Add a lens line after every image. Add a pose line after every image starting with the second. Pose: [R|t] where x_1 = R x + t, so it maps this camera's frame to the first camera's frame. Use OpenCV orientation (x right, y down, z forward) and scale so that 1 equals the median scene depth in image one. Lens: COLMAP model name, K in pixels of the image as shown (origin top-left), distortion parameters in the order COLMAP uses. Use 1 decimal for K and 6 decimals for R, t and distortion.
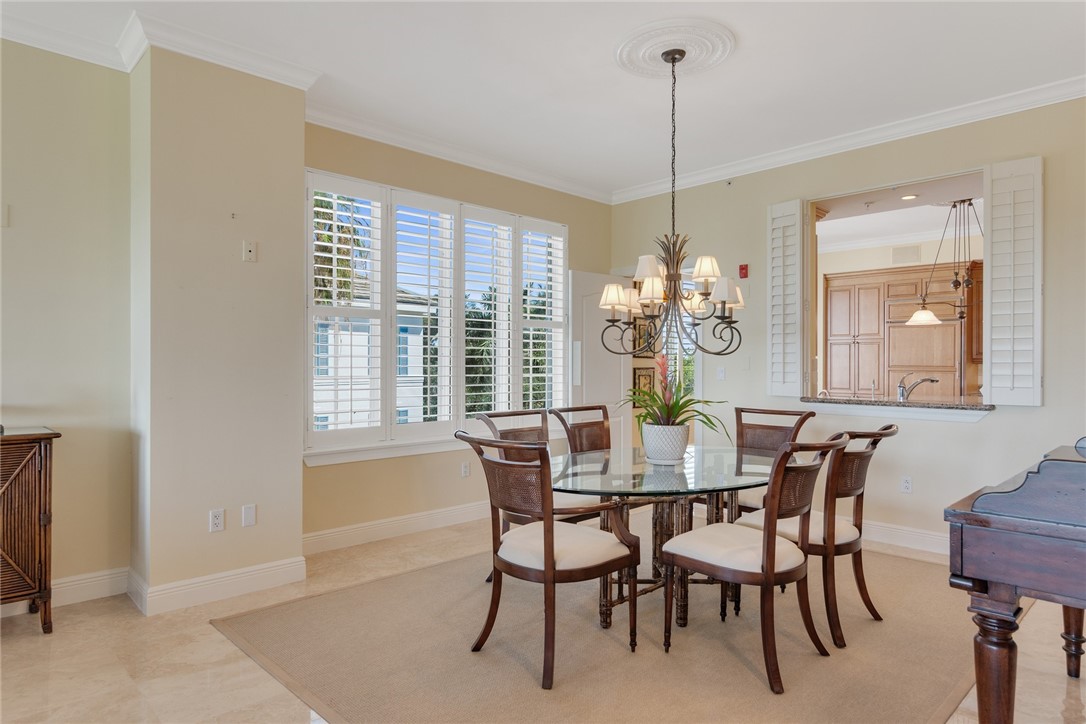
lens RADIAL K [[622.1, 0, 545.6], [0, 622.1, 362.5], [0, 0, 1]] dist [-0.000322, 0.001803]
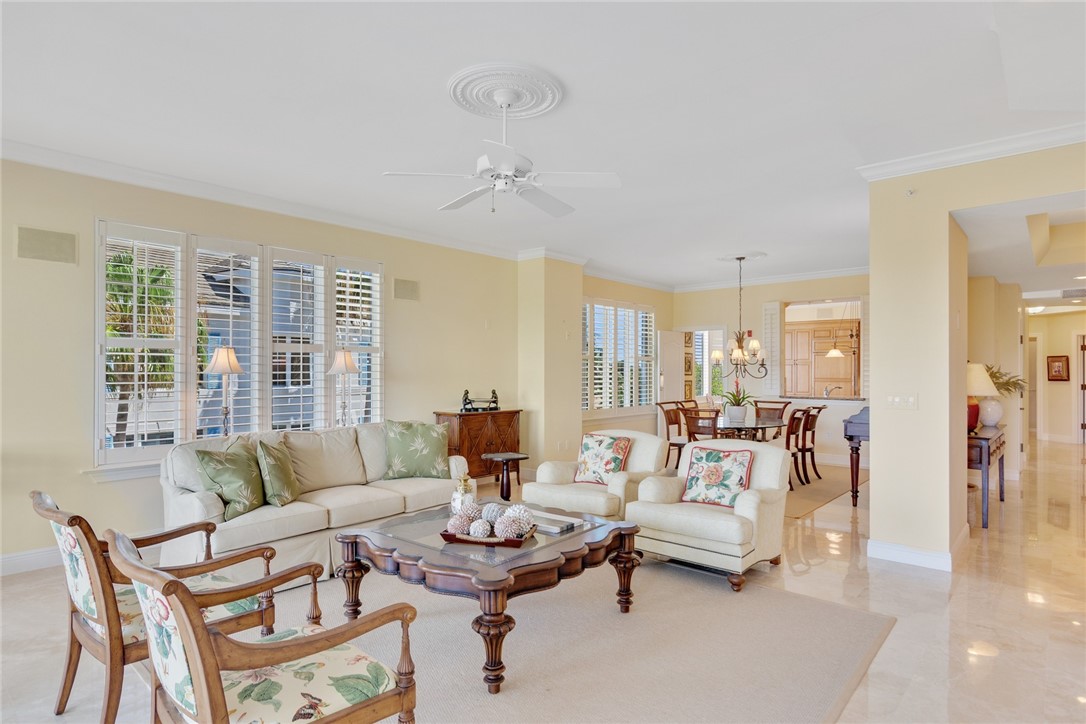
lens RADIAL K [[584.1, 0, 537.0], [0, 584.1, 367.7], [0, 0, 1]] dist [-0.005022, -0.001487]
pose [[0.996915, -0.001448, 0.078474, -0.833339], [0.001597, 0.999997, -0.001832, -0.053923], [-0.078472, 0.001952, 0.996914, -1.336314]]
